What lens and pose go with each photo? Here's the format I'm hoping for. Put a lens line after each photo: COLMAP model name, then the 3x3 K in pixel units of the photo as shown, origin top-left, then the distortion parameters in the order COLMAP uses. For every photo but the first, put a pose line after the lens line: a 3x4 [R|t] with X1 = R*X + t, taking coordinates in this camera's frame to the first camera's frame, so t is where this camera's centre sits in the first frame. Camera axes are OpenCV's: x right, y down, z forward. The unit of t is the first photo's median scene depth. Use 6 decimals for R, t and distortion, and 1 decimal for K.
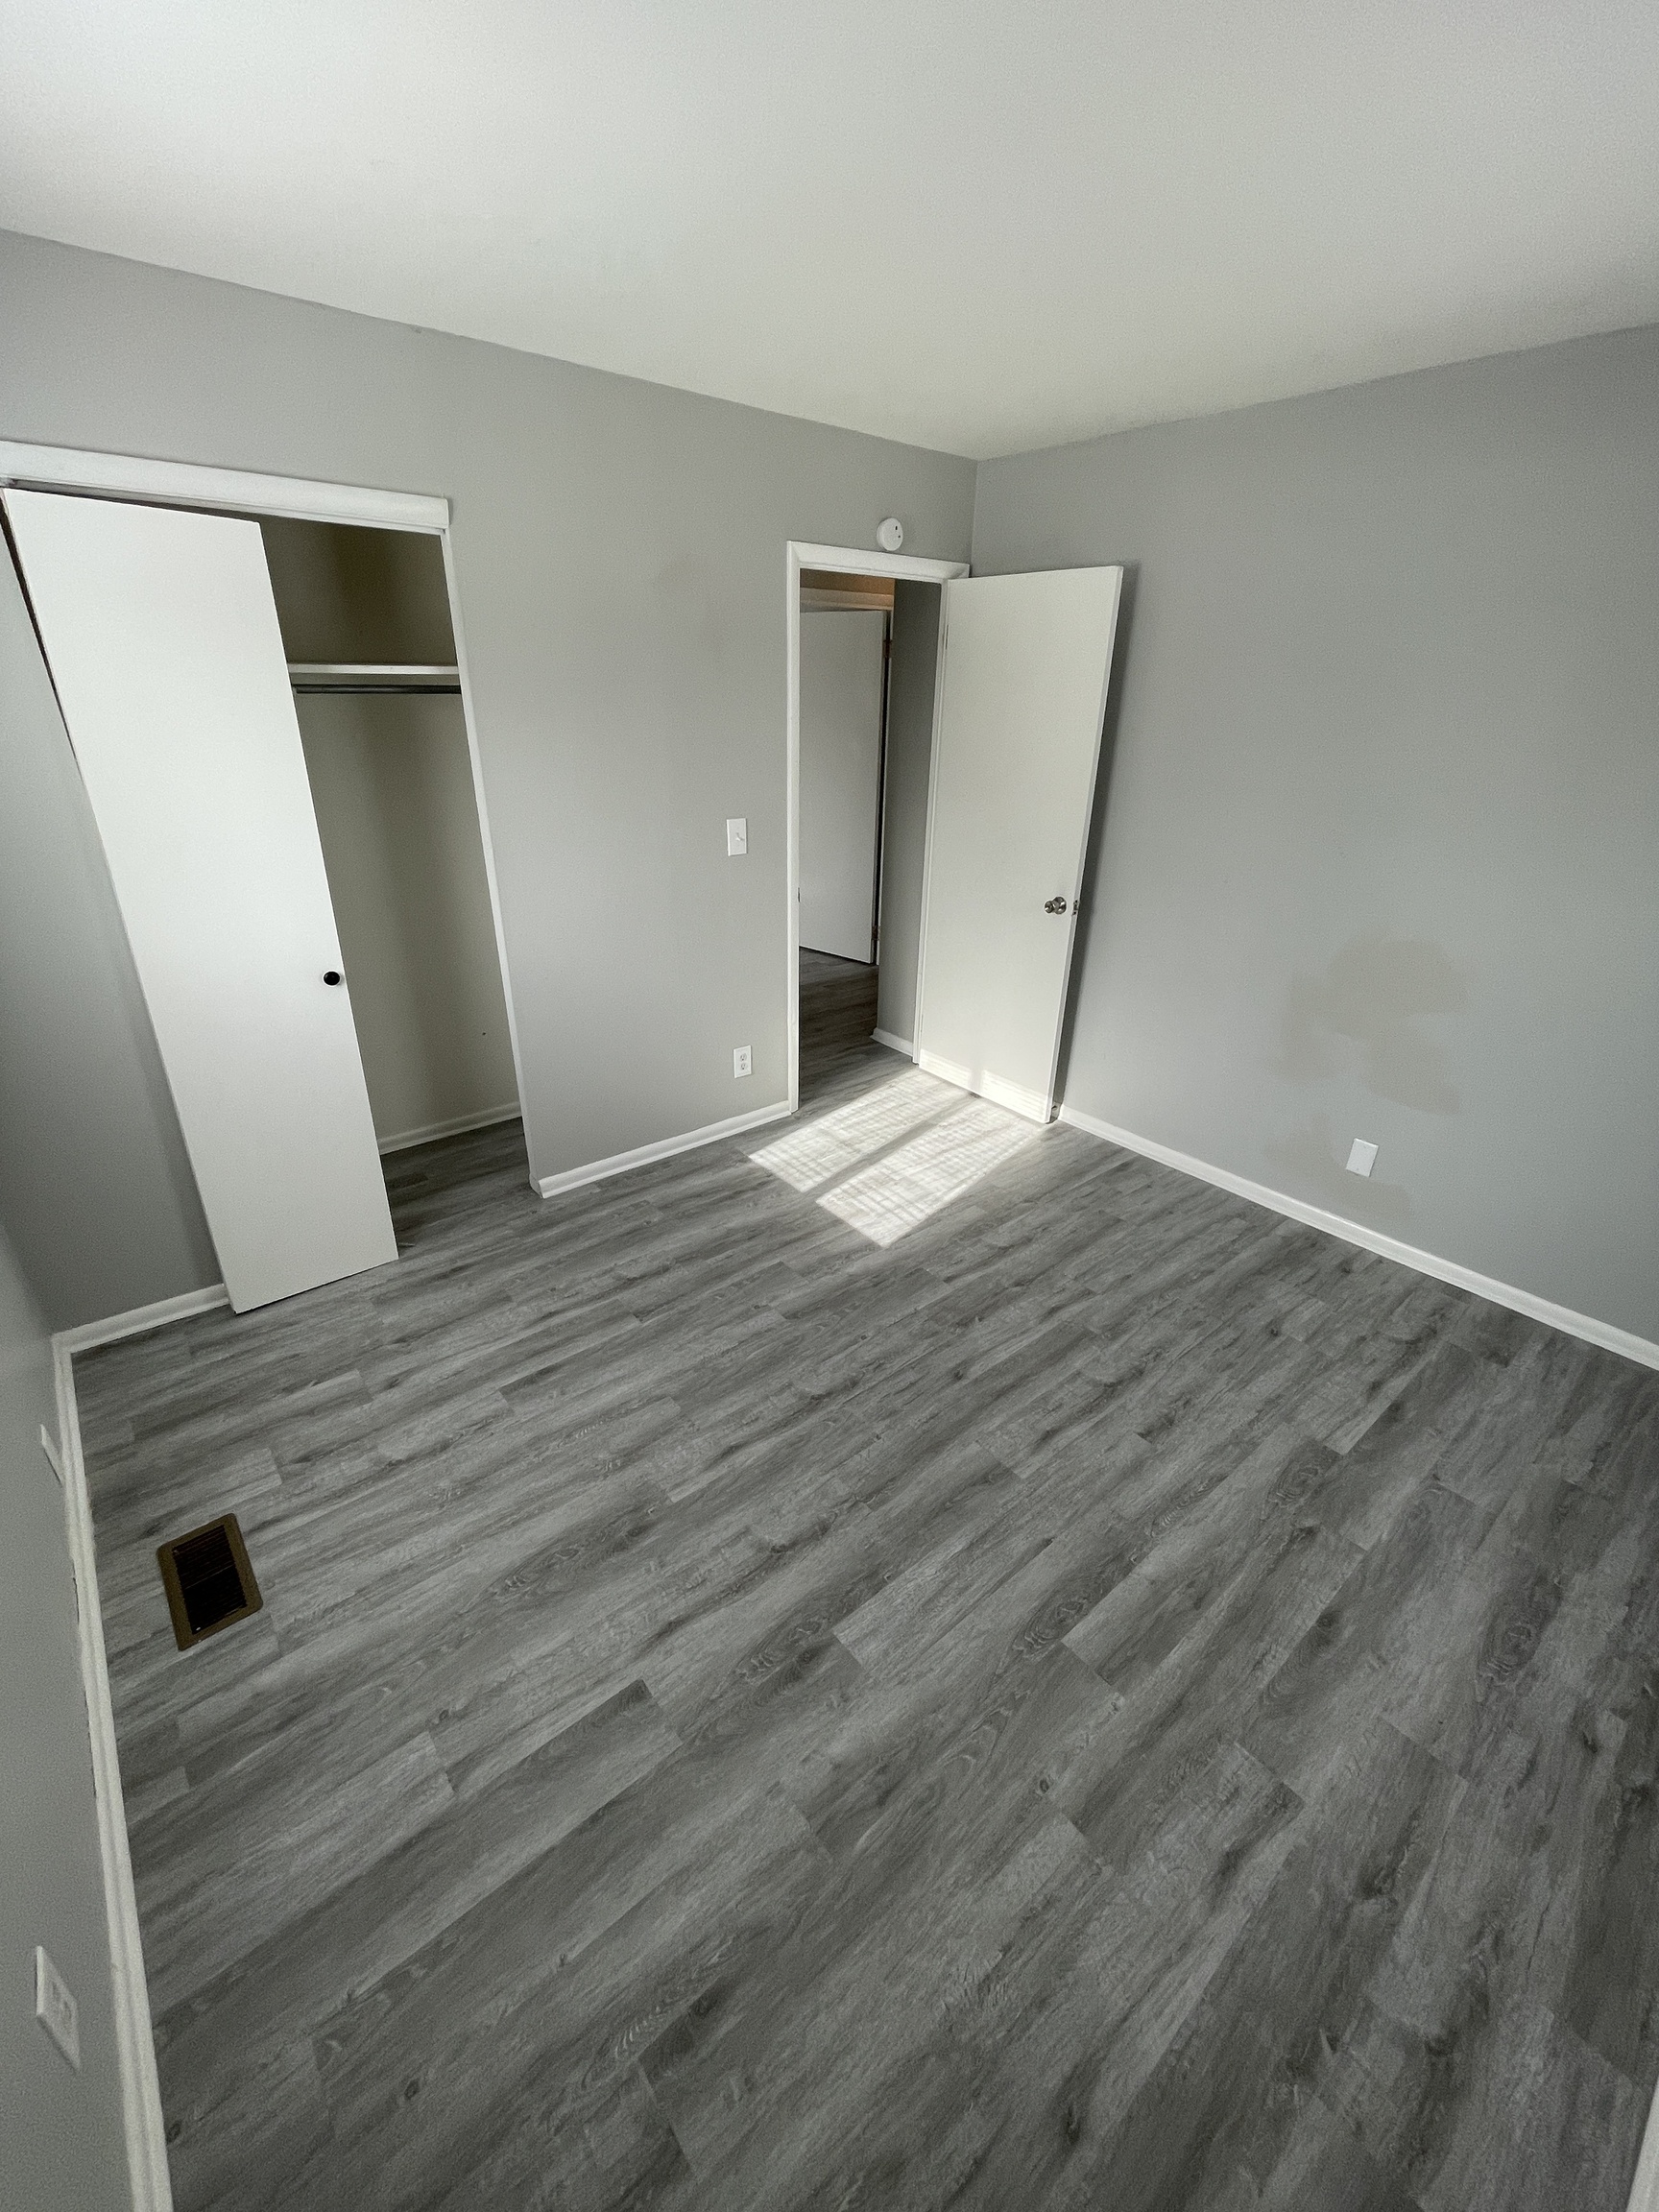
lens RADIAL K [[901.8, 0, 829.5], [0, 901.8, 1106.0], [0, 0, 1]] dist [-0.000065, 0.000115]
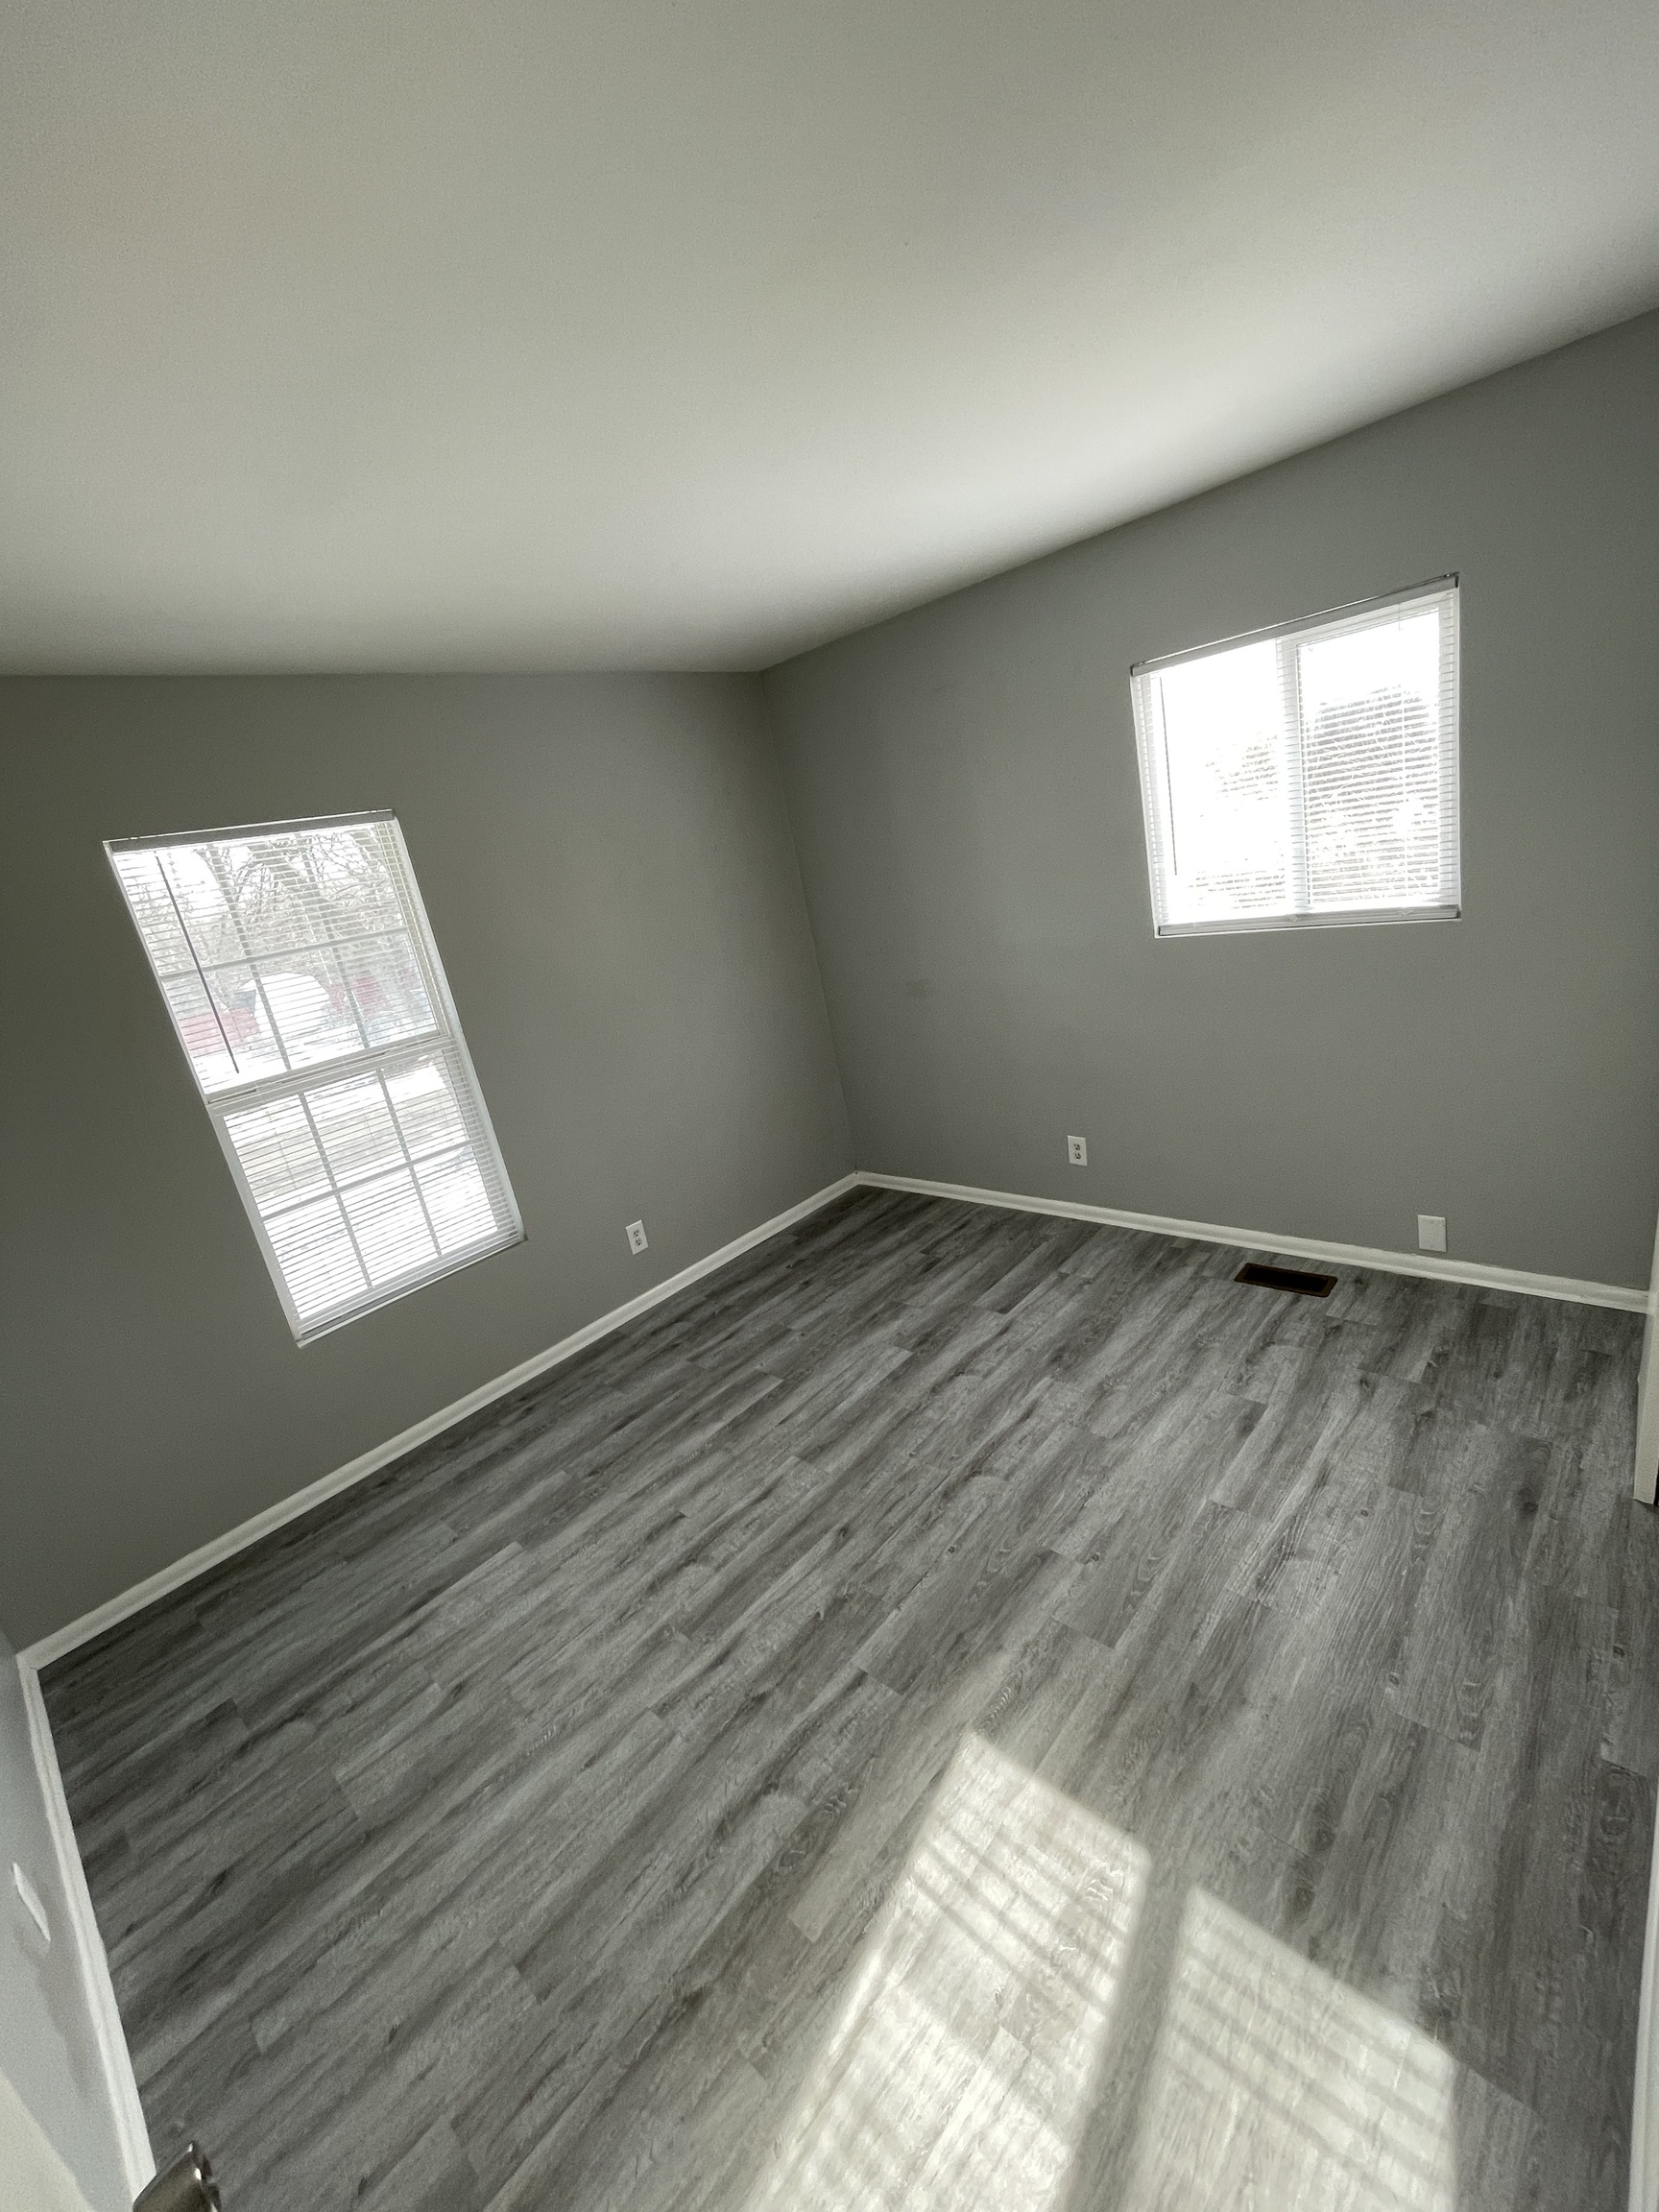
lens RADIAL K [[901.8, 0, 829.5], [0, 901.8, 1106.0], [0, 0, 1]] dist [-0.000065, 0.000115]
pose [[-0.979030, 0.191514, -0.069445, 0.142538], [0.098558, 0.743624, 0.661294, -0.696476], [0.178288, 0.640582, -0.746906, 1.473019]]
